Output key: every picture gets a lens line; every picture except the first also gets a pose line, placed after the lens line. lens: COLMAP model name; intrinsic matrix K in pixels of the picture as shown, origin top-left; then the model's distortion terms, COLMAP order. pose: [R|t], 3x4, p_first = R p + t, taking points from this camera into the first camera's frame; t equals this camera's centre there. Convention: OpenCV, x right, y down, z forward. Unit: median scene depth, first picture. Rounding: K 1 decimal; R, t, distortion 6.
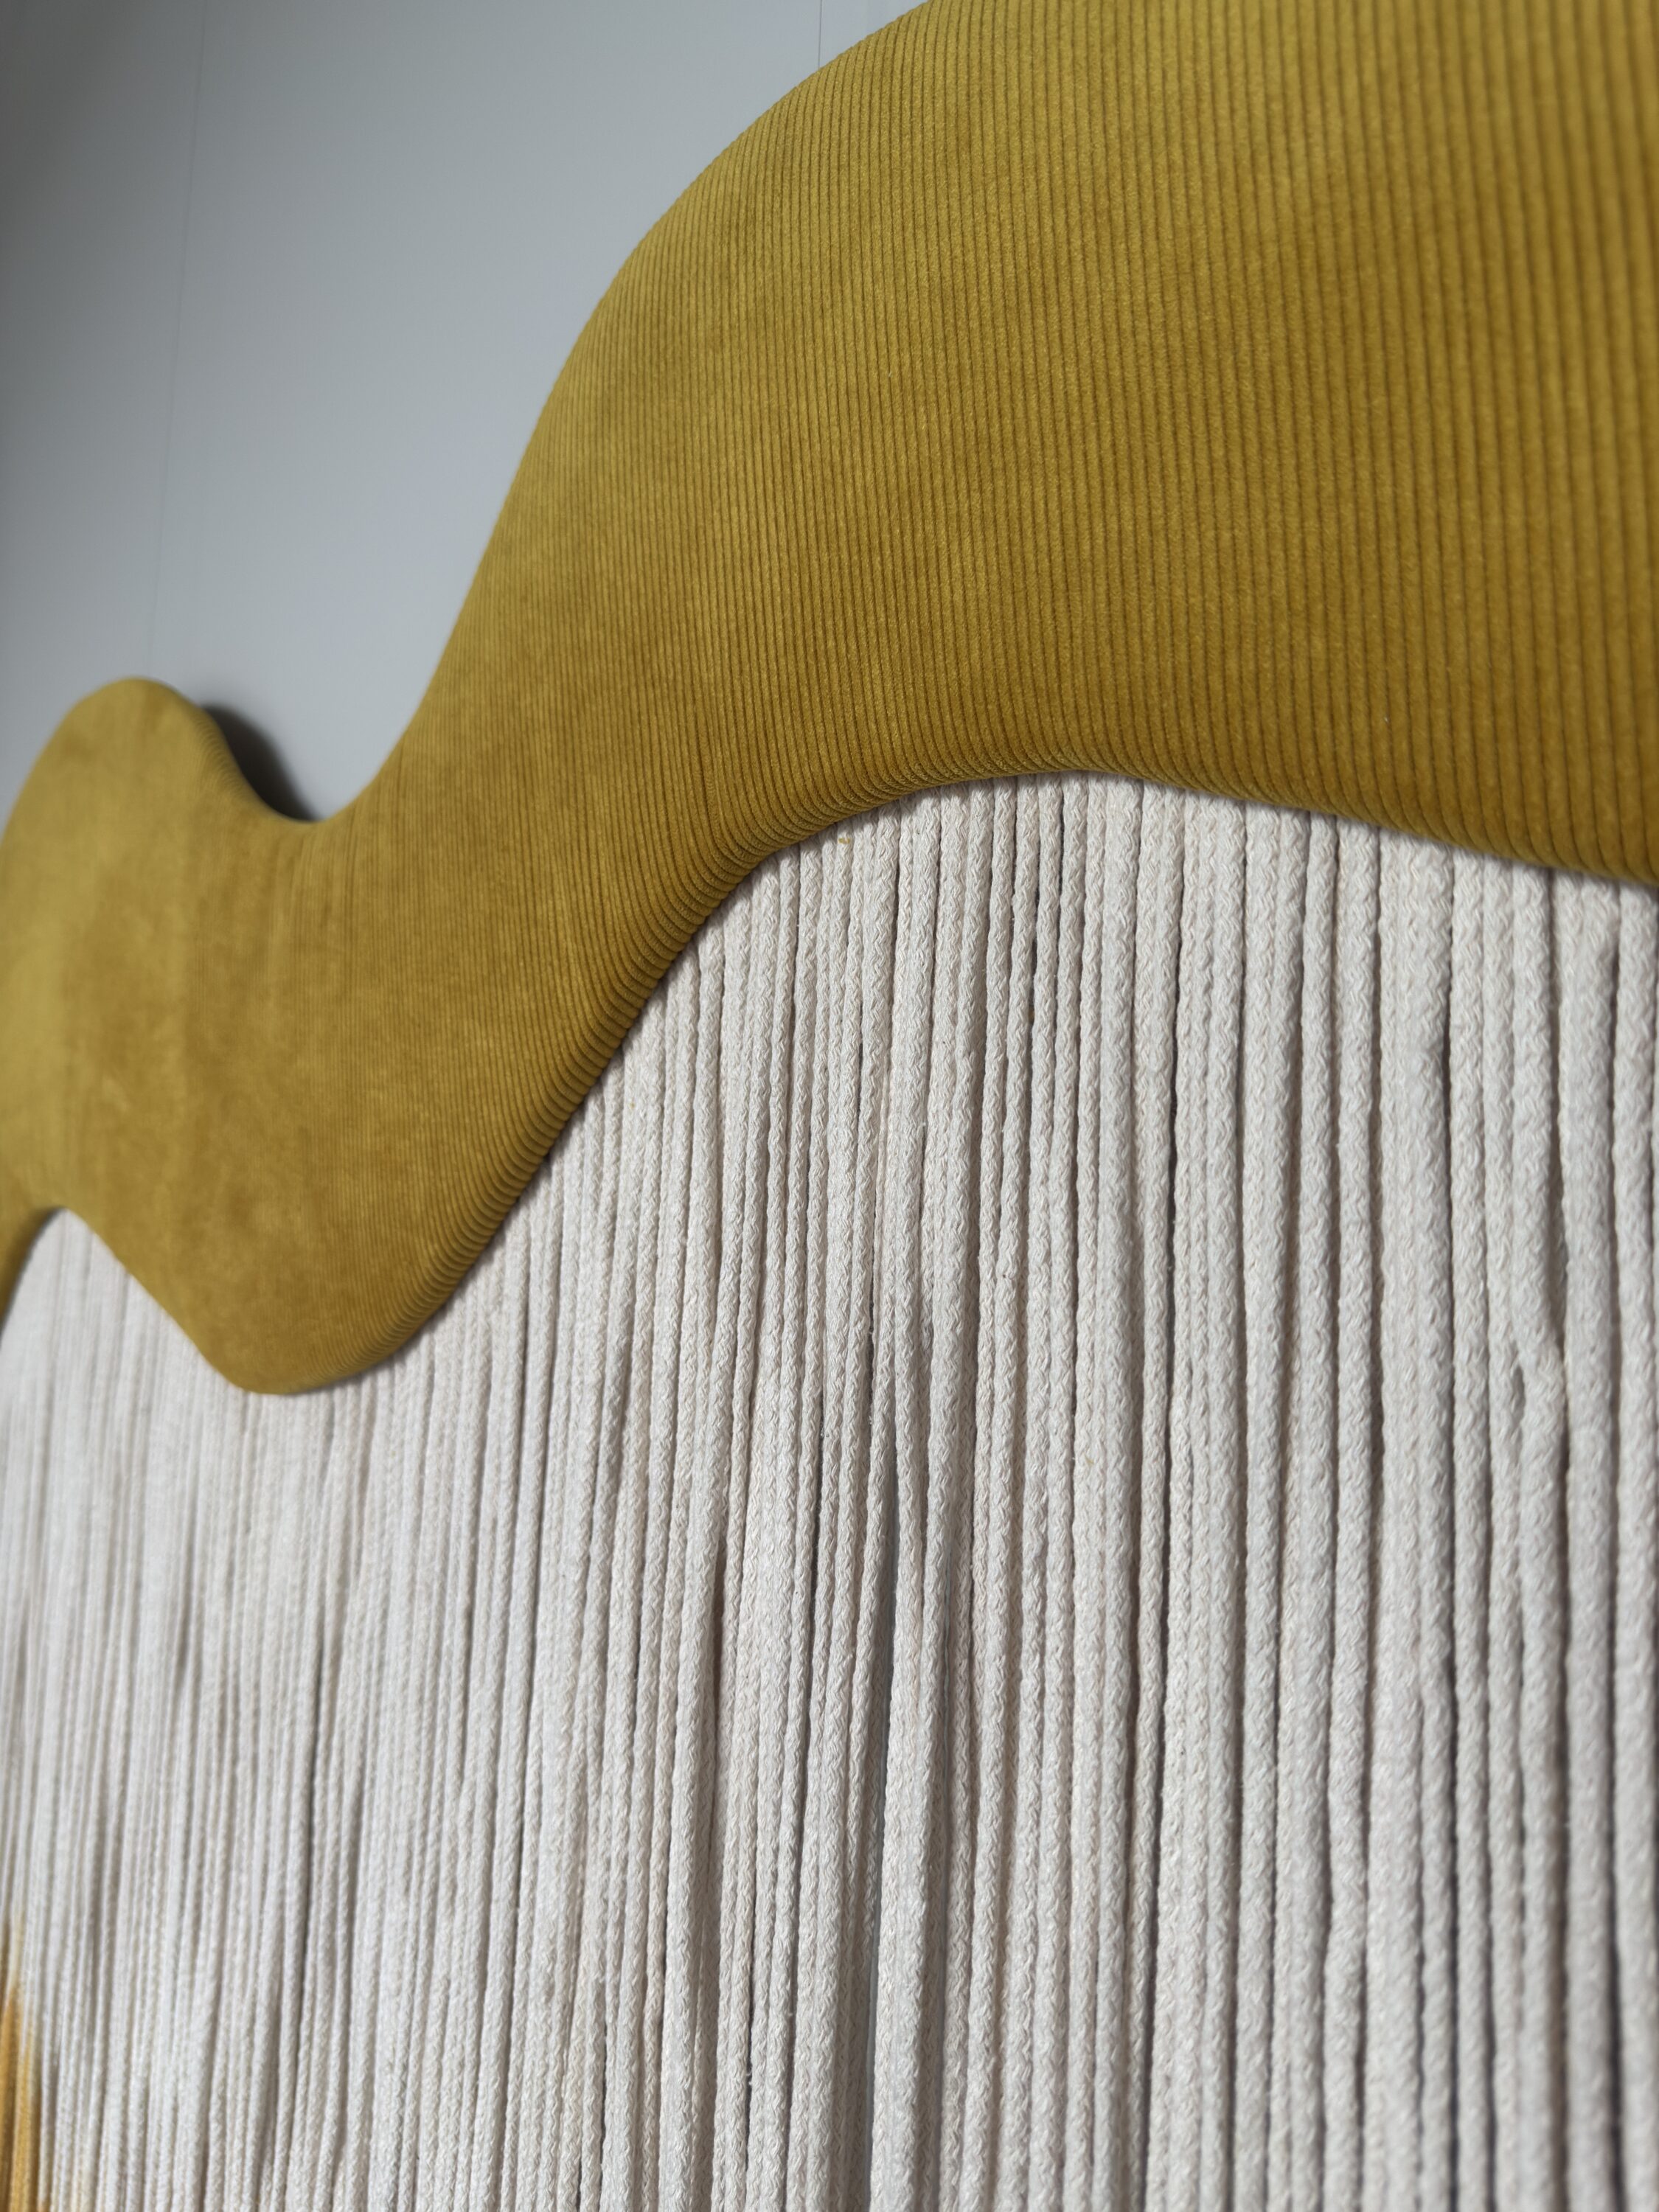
lens RADIAL K [[1580.2, 0, 829.5], [0, 1580.2, 1106.0], [0, 0, 1]] dist [0.086160, -0.134916]
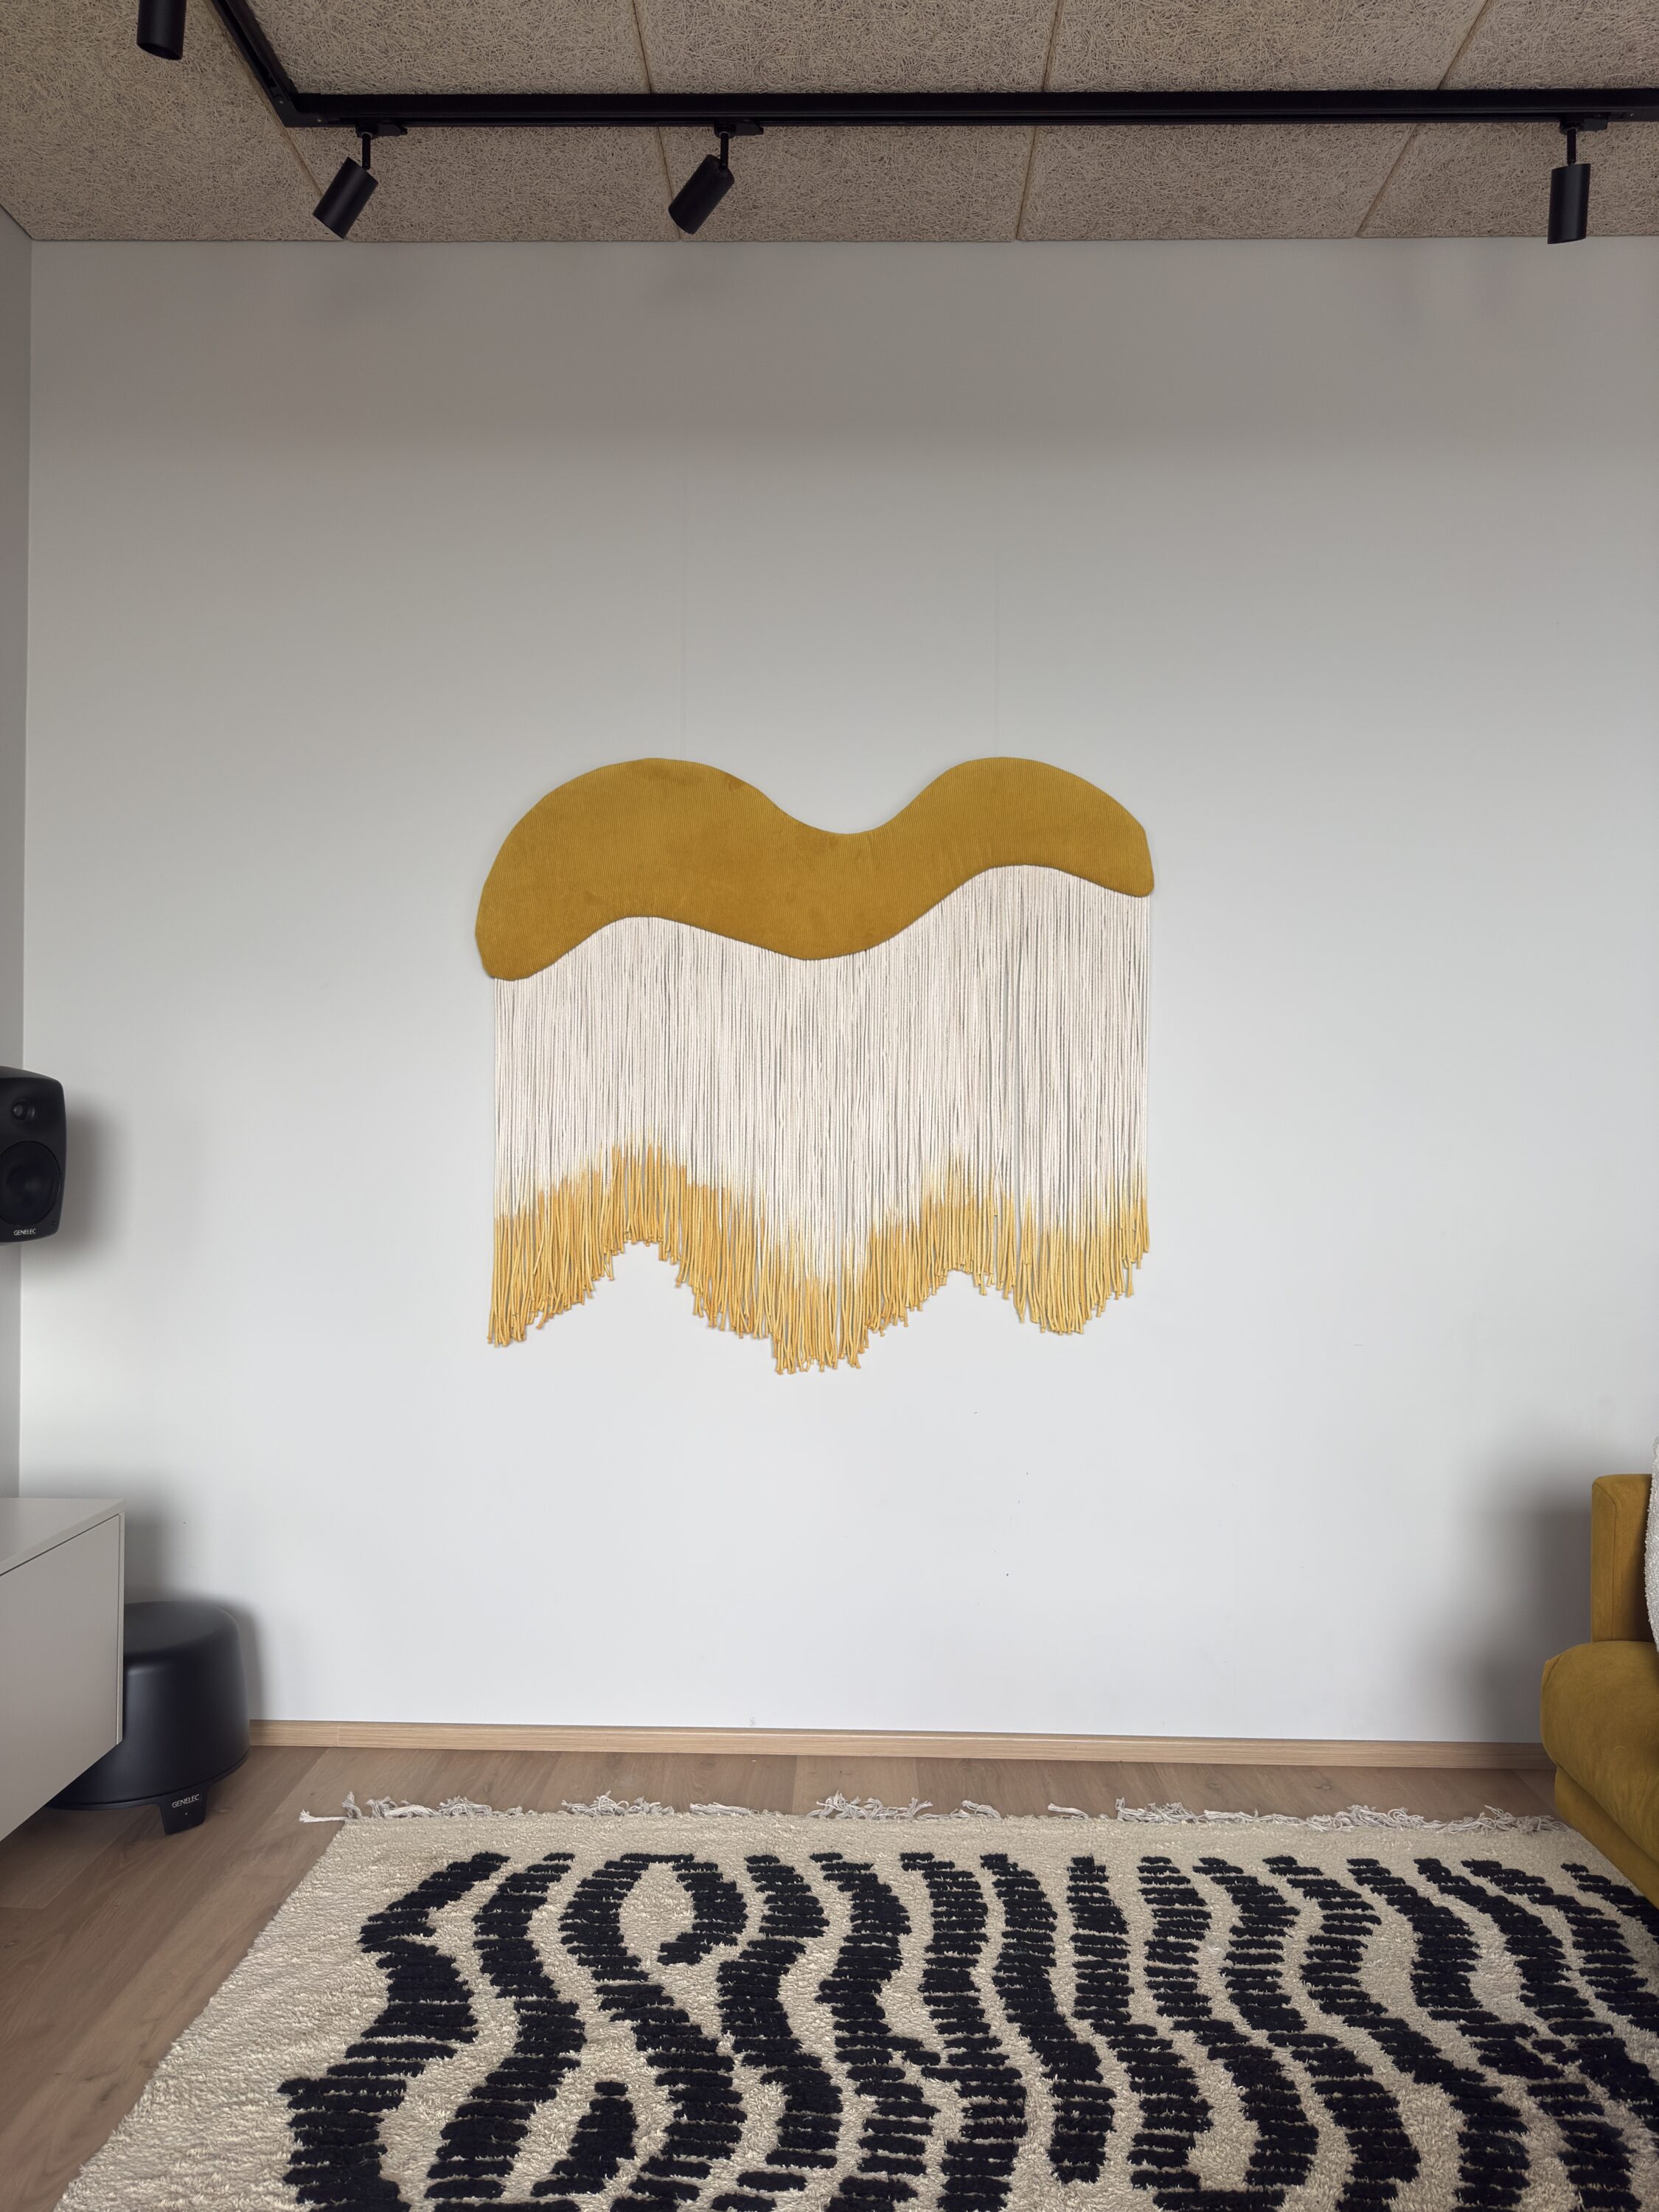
lens RADIAL K [[1570.7, 0, 873.4], [0, 1570.7, 1107.8], [0, 0, 1]] dist [0.027231, -0.029962]
pose [[0.658175, -0.021791, 0.752550, -7.023430], [-0.051143, 0.995978, 0.073569, 0.522784], [-0.751126, -0.086909, 0.654413, -4.000066]]
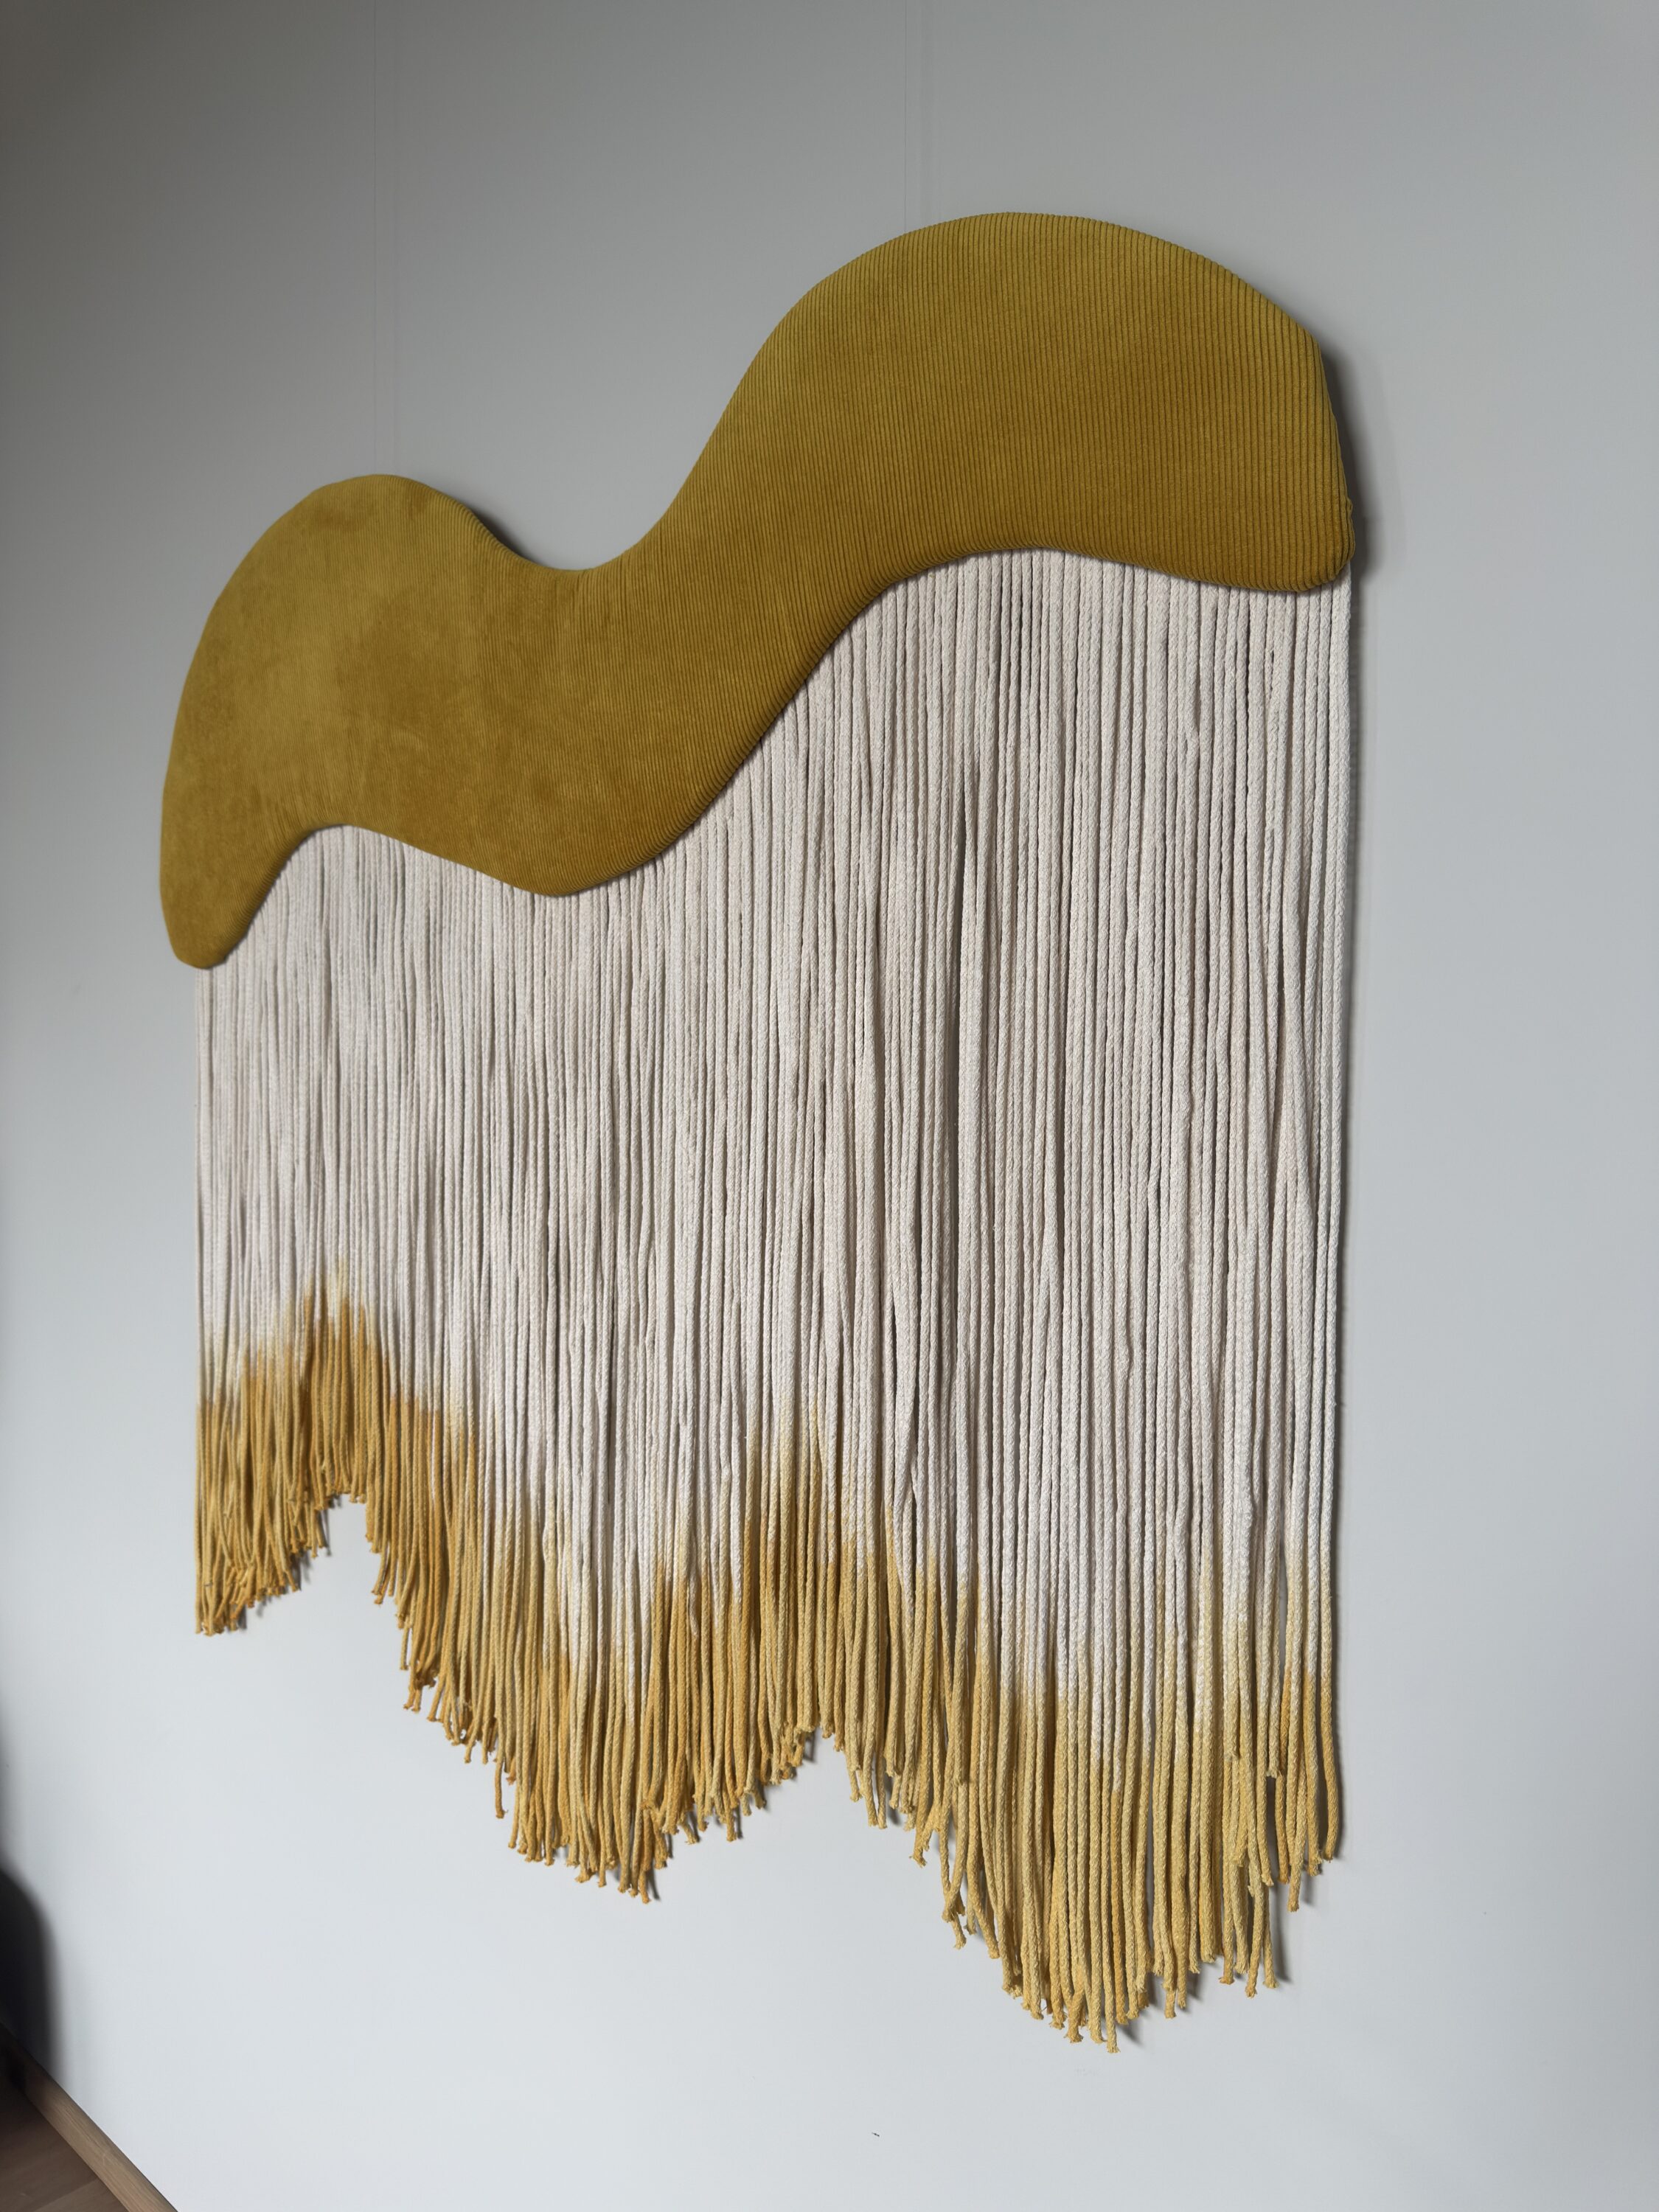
lens RADIAL K [[1580.2, 0, 829.5], [0, 1580.2, 1106.0], [0, 0, 1]] dist [0.086160, -0.134916]
pose [[0.990032, -0.033645, 0.136763, -0.599758], [0.015106, 0.990813, 0.134396, 0.358135], [-0.140028, -0.130990, 0.981445, -1.725890]]
